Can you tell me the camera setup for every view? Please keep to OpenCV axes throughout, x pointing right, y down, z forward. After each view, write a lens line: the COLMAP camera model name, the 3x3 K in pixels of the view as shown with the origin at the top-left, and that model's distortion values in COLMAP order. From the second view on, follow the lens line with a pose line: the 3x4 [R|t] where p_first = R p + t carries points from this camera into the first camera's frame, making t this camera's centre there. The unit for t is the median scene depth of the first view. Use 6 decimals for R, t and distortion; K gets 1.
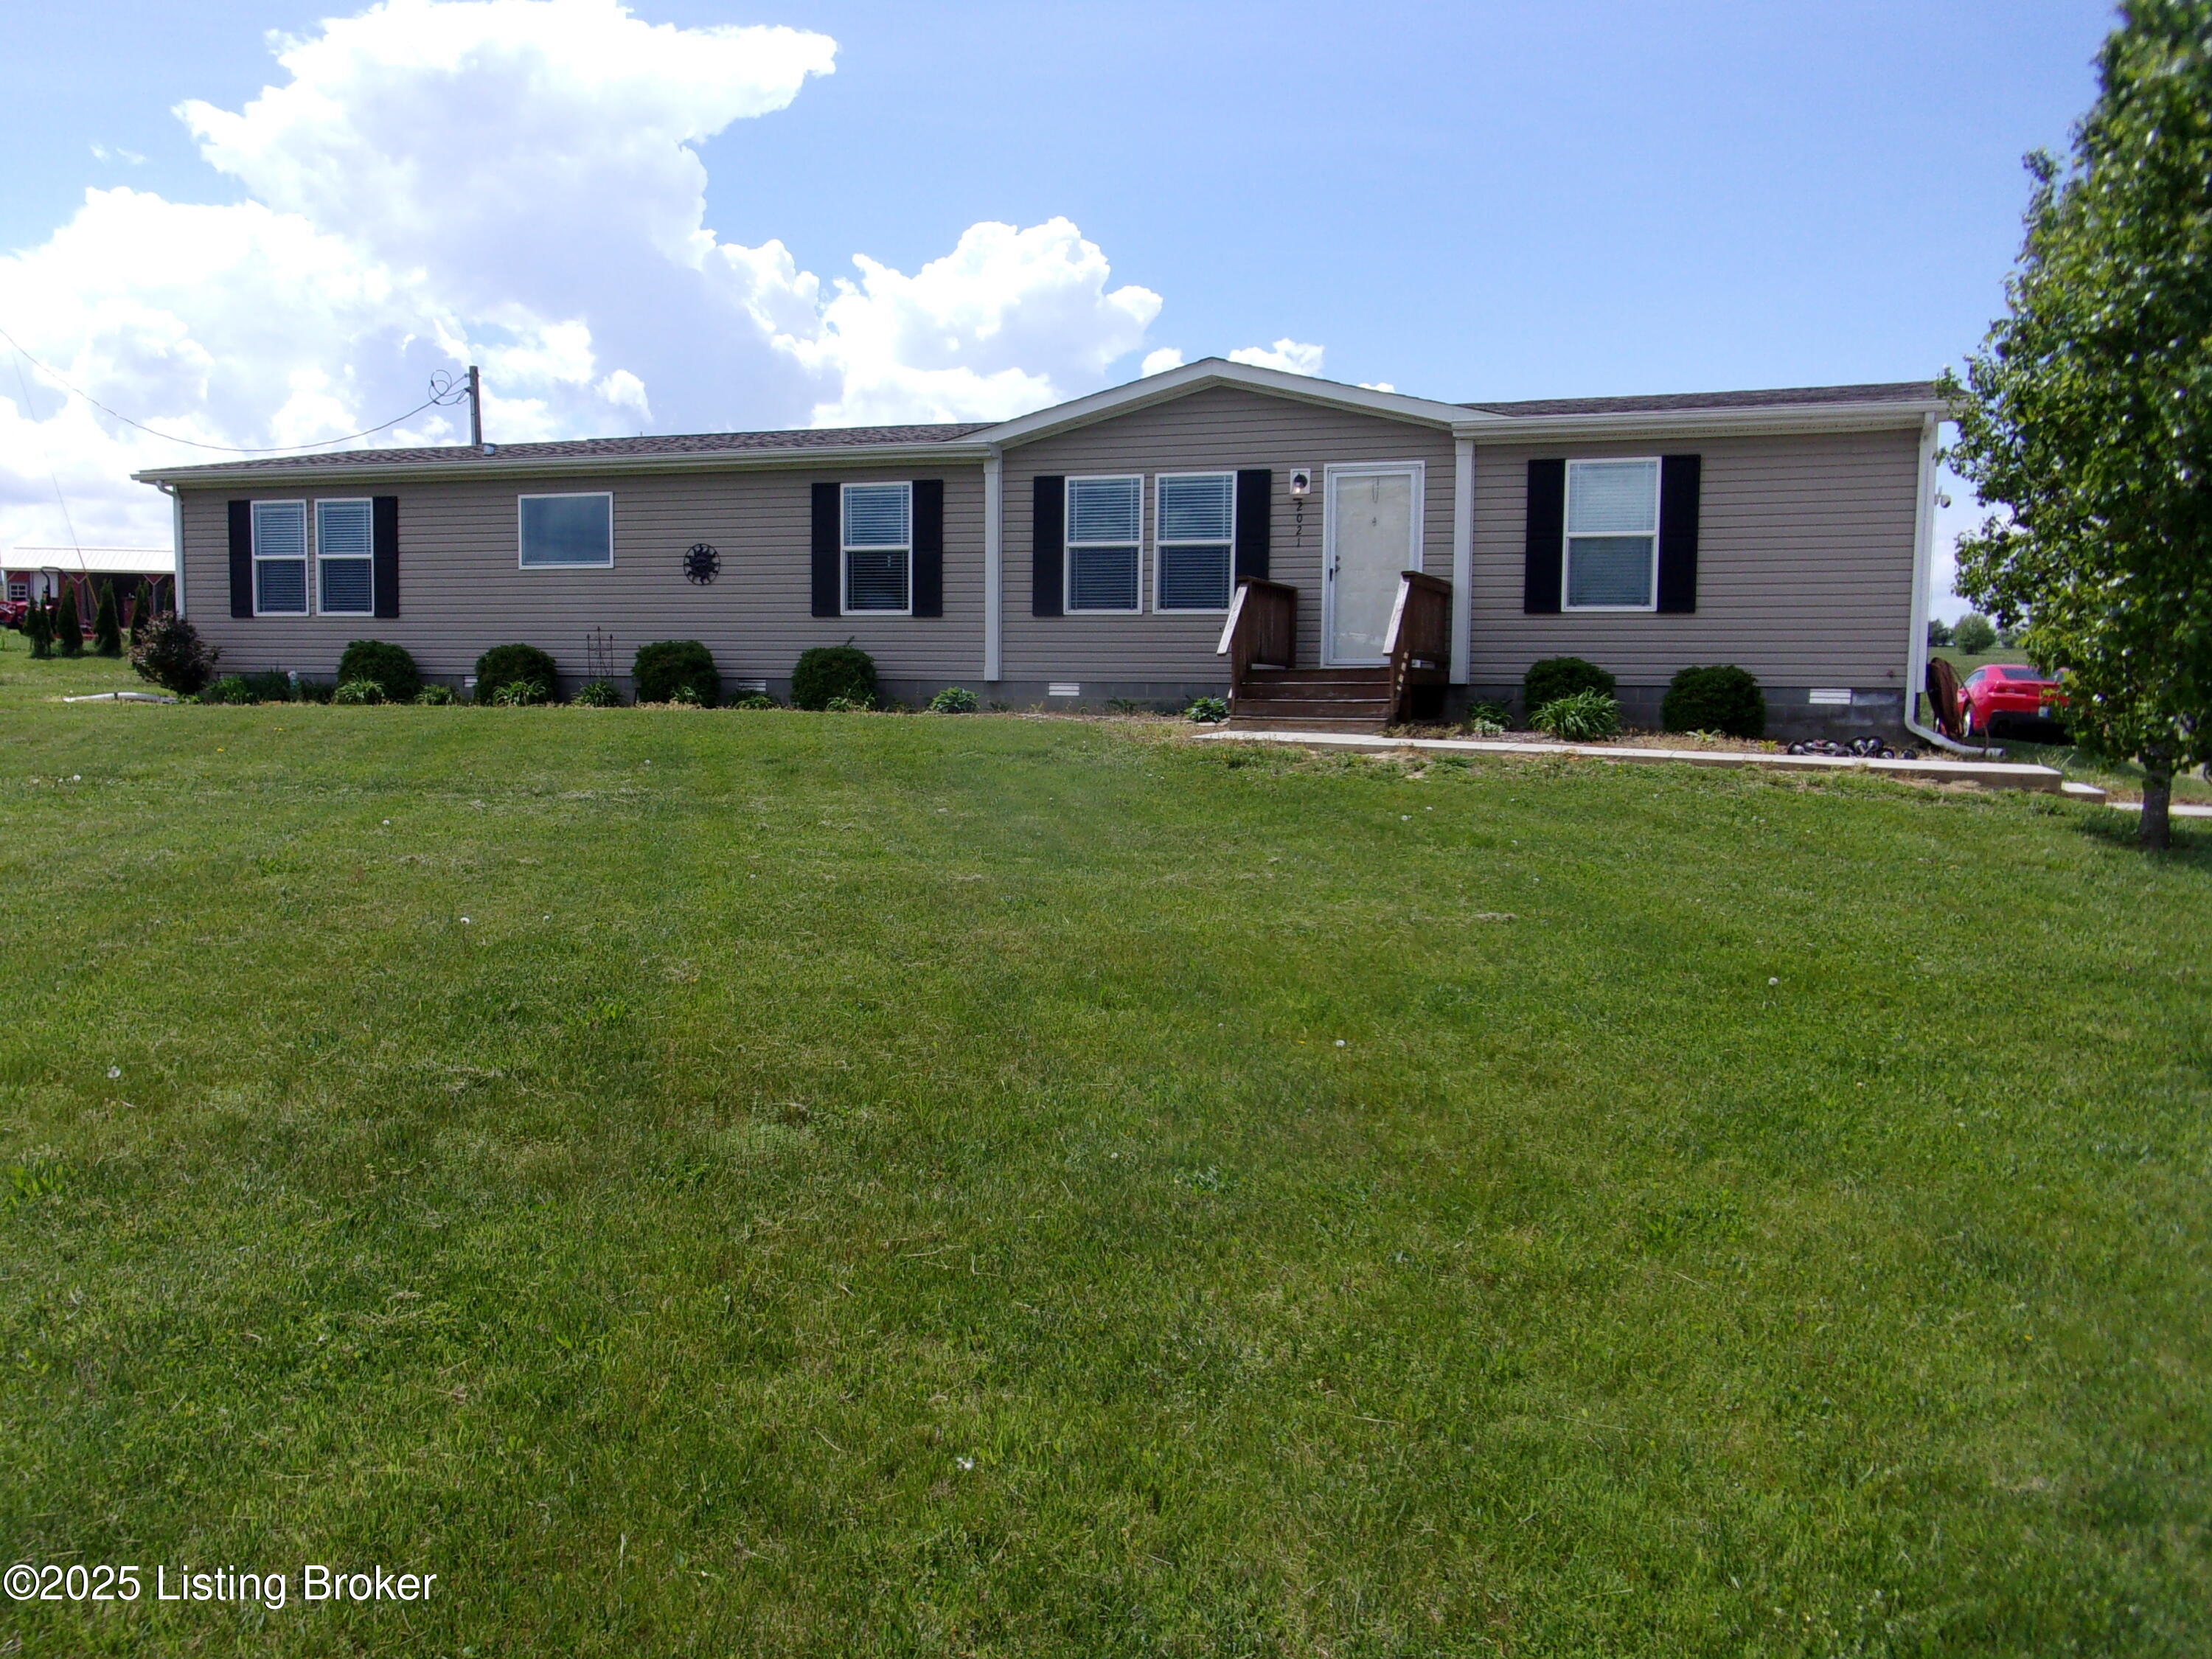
lens RADIAL K [[1825.7, 0, 1082.8], [0, 1825.7, 834.3], [0, 0, 1]] dist [-0.005189, 0.001278]
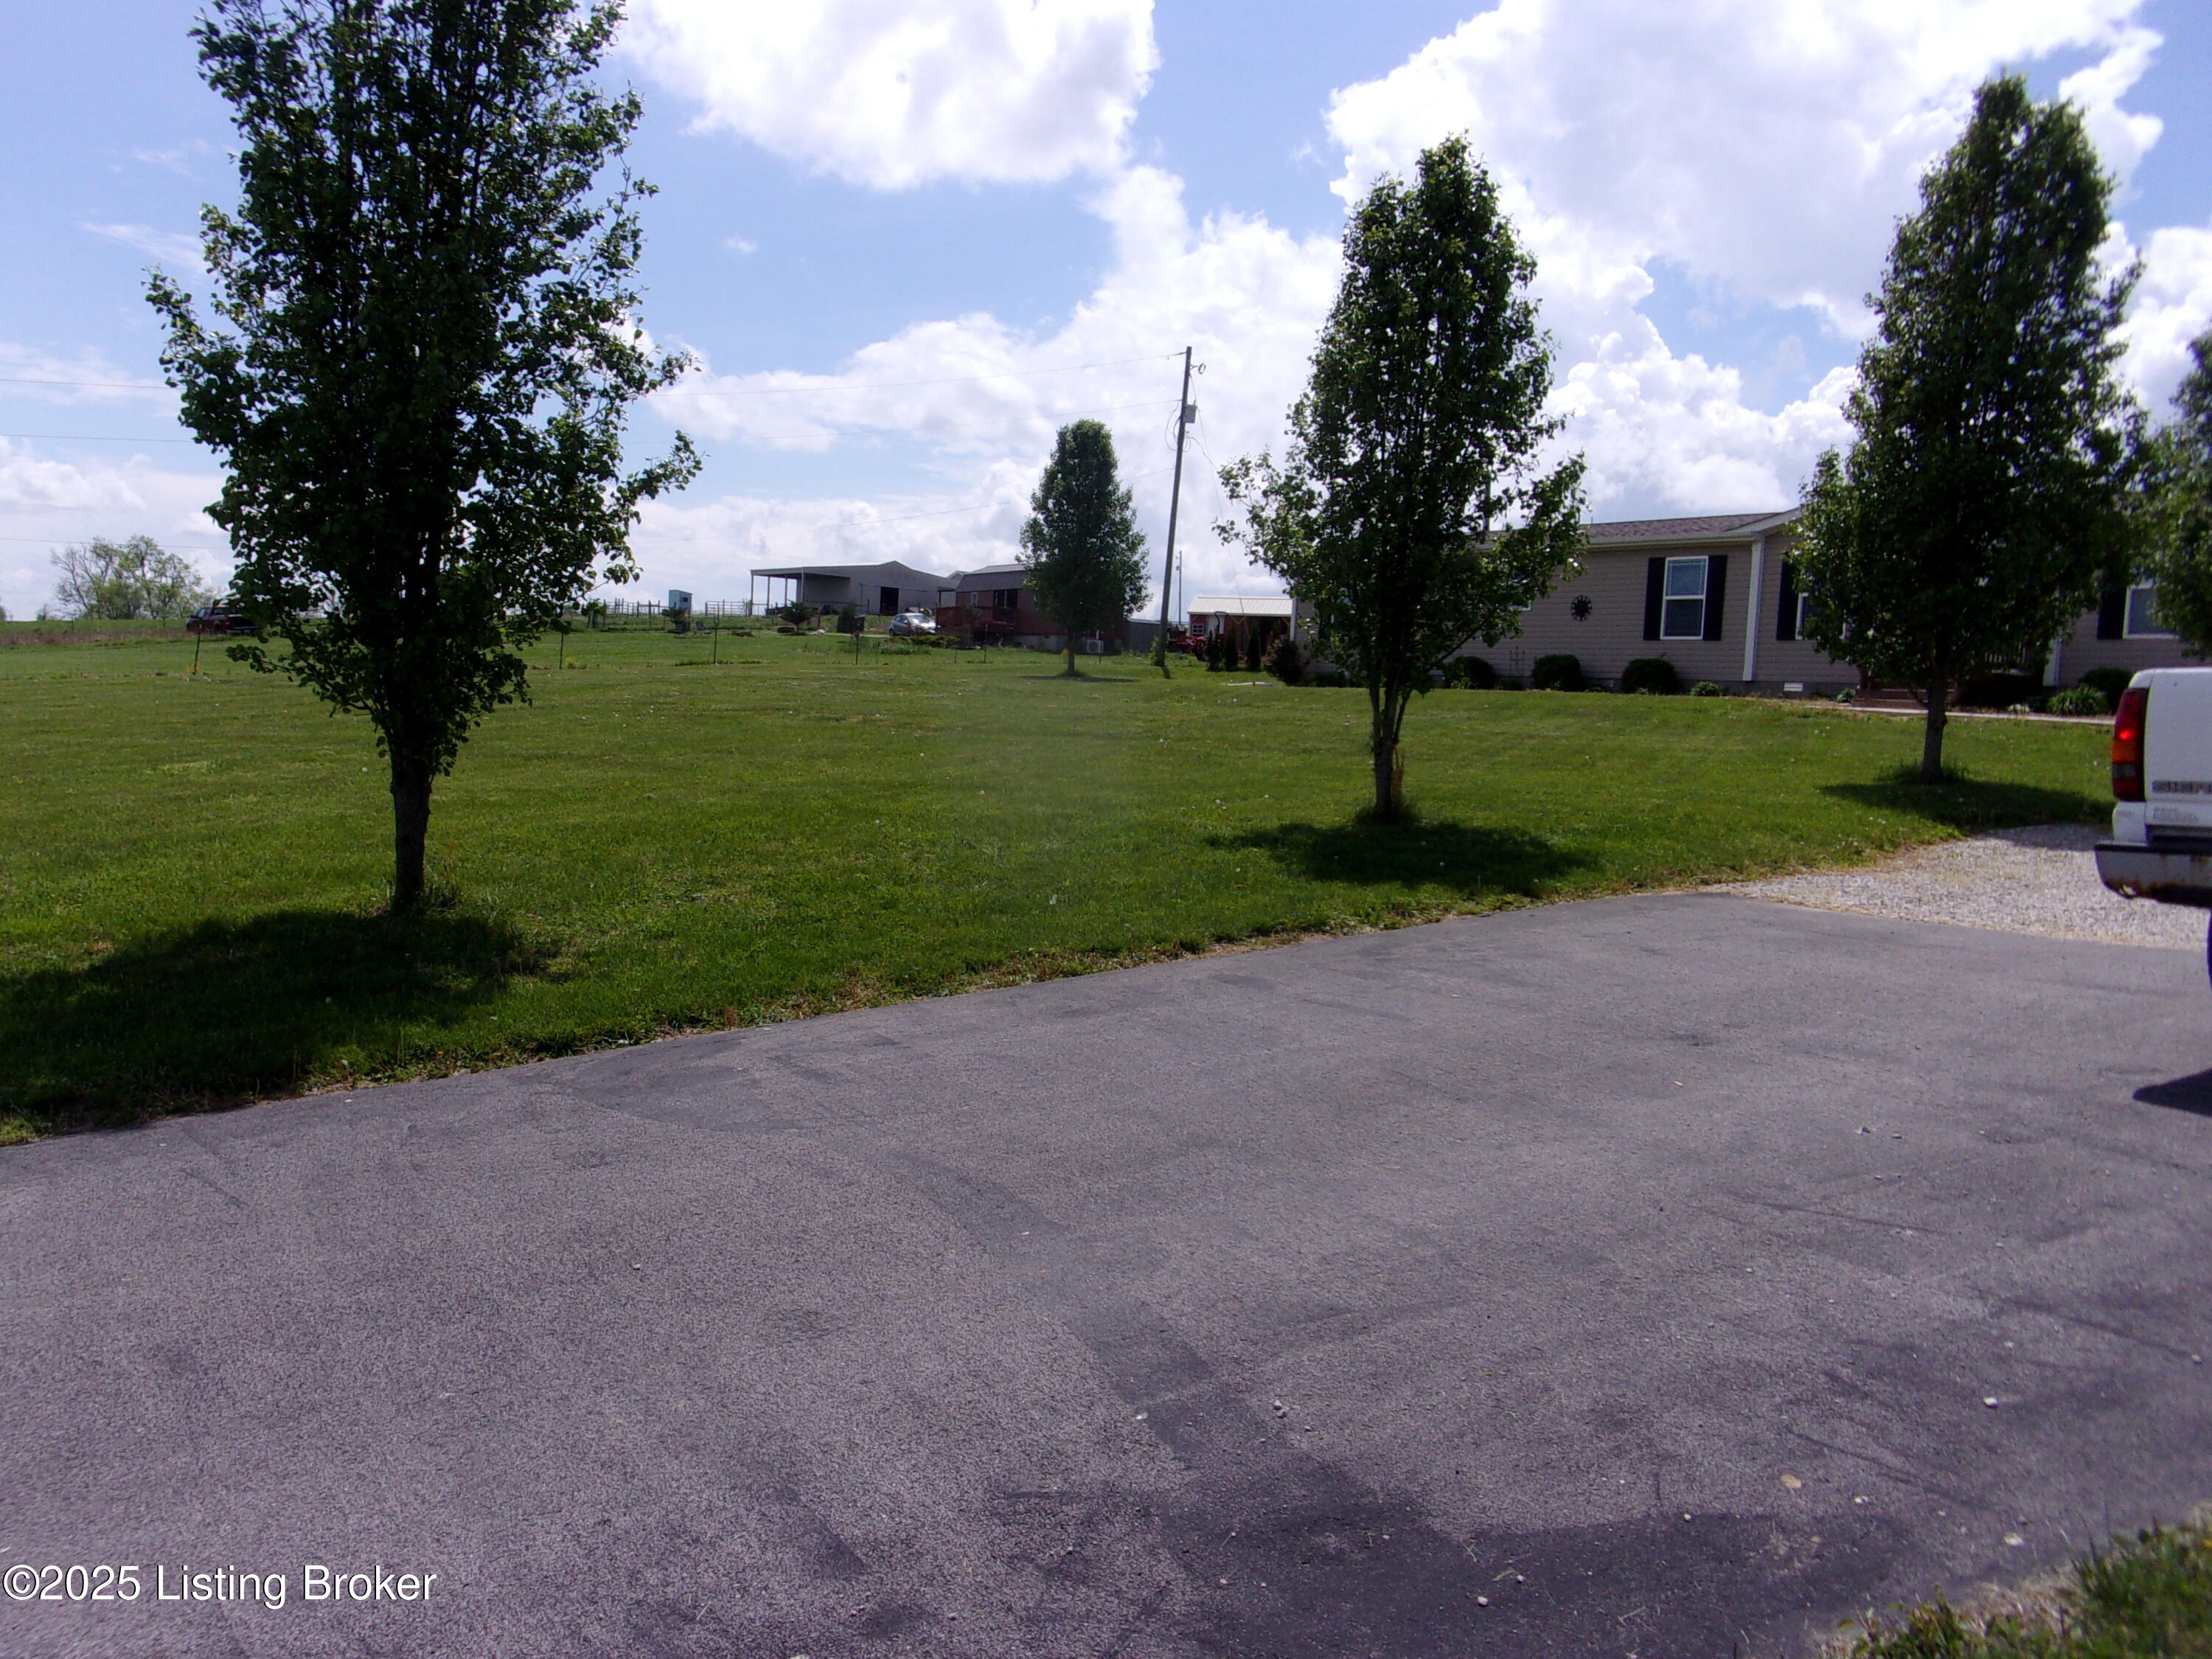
lens RADIAL K [[1825.7, 0, 1082.8], [0, 1825.7, 834.3], [0, 0, 1]] dist [-0.005189, 0.001278]
pose [[0.835604, 0.062831, -0.545728, 0.330677], [-0.075767, 0.997125, -0.001211, 0.091630], [0.544083, 0.042360, 0.837962, -0.615377]]
